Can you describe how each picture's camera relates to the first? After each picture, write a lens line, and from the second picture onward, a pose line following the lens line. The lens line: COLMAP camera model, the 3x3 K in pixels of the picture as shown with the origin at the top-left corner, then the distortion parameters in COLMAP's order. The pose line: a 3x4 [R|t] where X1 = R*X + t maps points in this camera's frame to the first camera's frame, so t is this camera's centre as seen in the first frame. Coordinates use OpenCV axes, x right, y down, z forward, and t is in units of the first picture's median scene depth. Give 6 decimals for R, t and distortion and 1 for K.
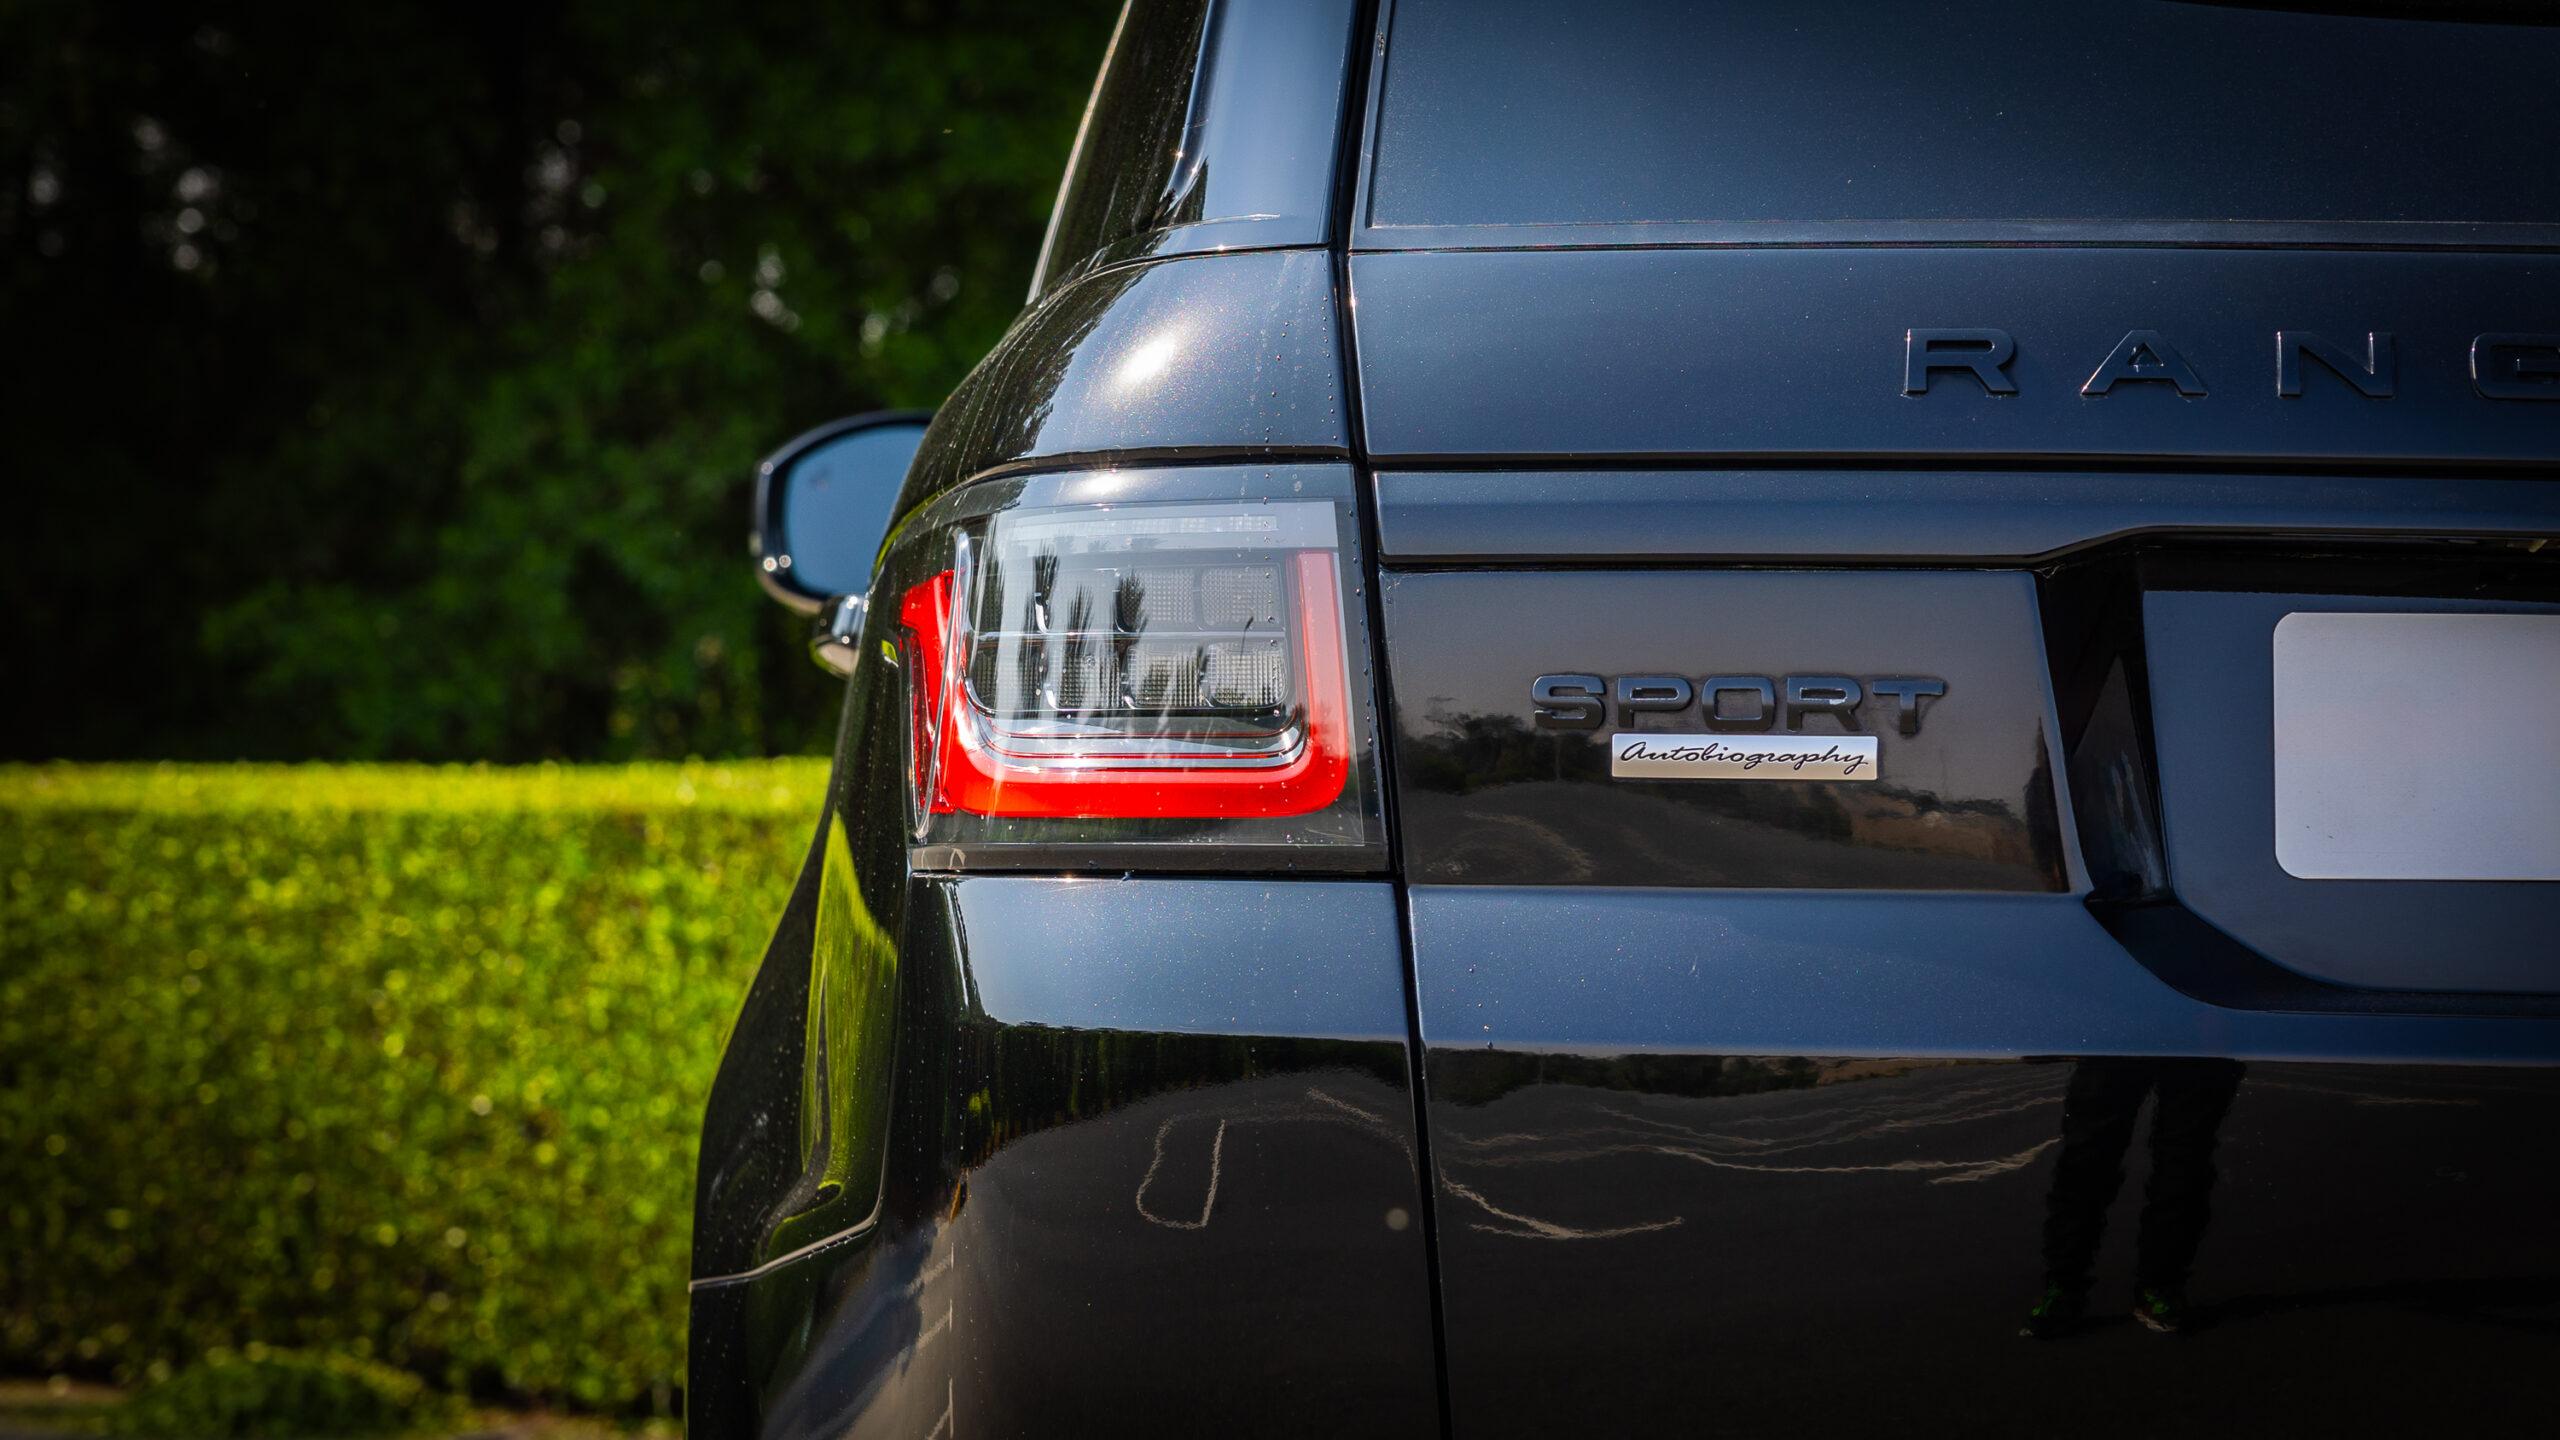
lens RADIAL K [[5778.3, 0, 1280.0], [0, 5778.3, 720.0], [0, 0, 1]] dist [-0.117195, -0.190717]
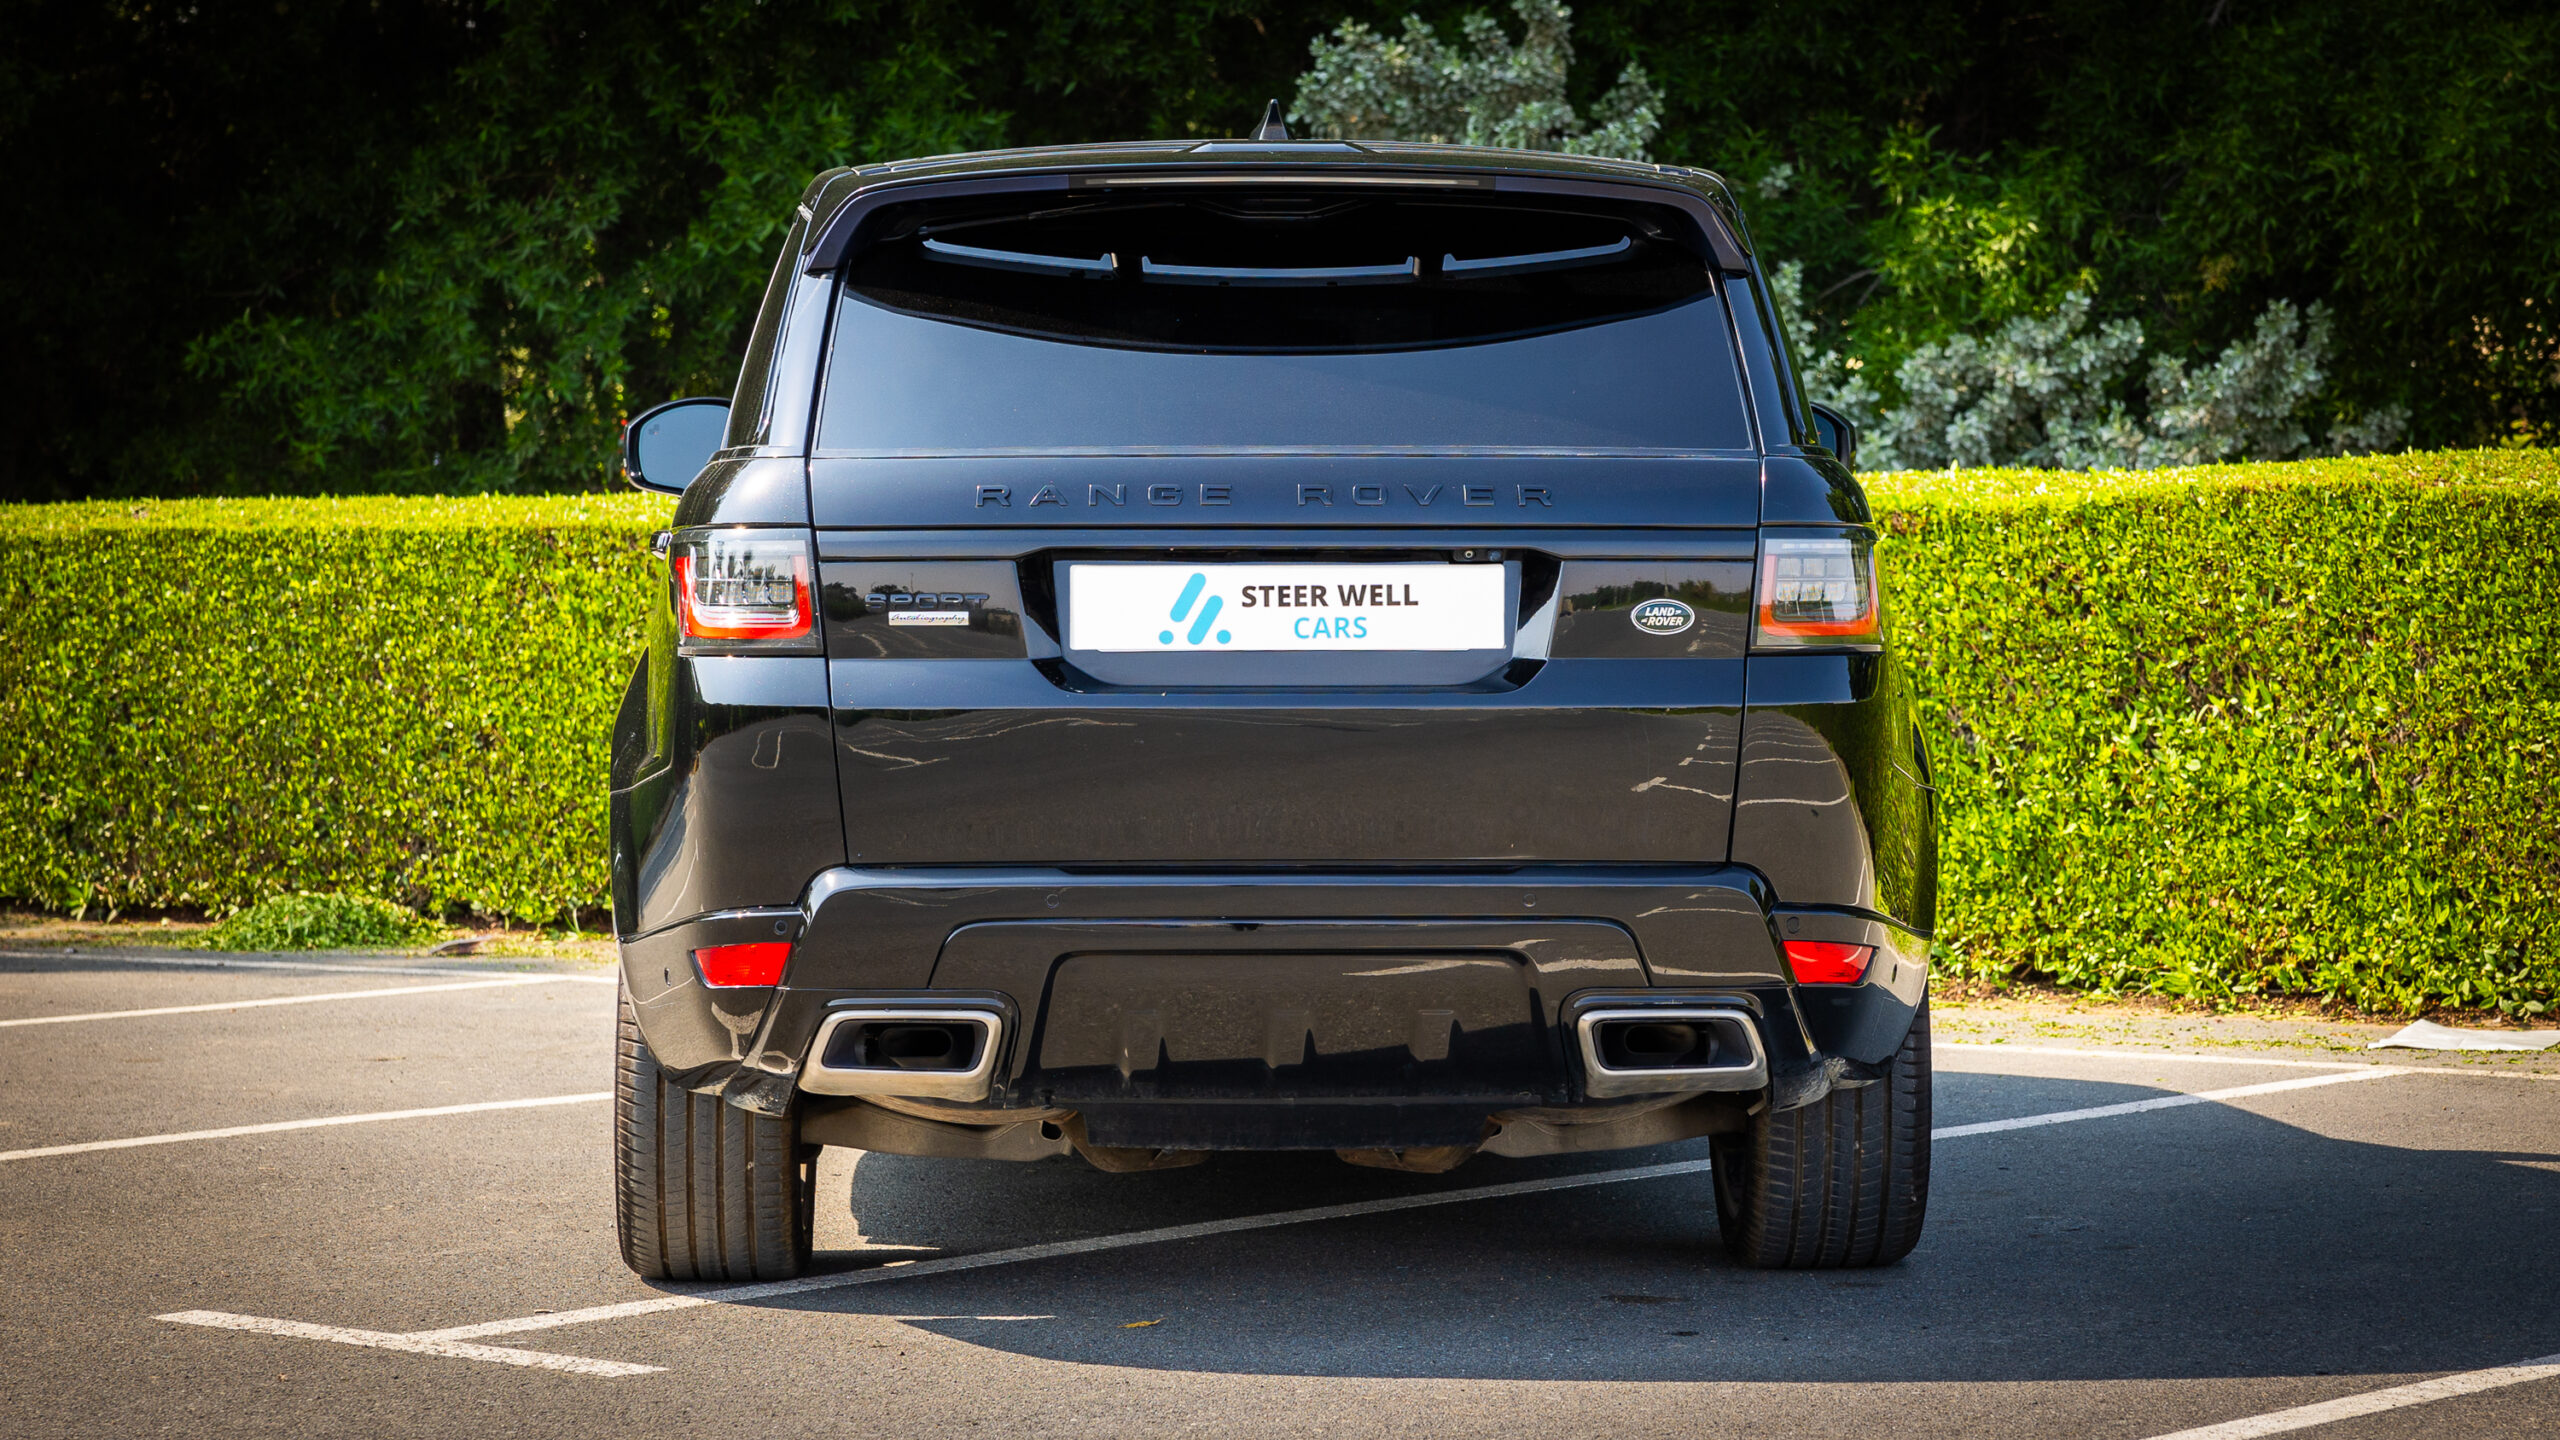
lens RADIAL K [[6056.0, 0, 1280.0], [0, 6056.0, 720.0], [0, 0, 1]] dist [-0.253421, -0.112493]
pose [[0.999638, -0.021440, 0.016230, 0.051735], [0.020246, 0.997310, 0.070446, -0.040470], [-0.017696, -0.070092, 0.997384, -0.565673]]
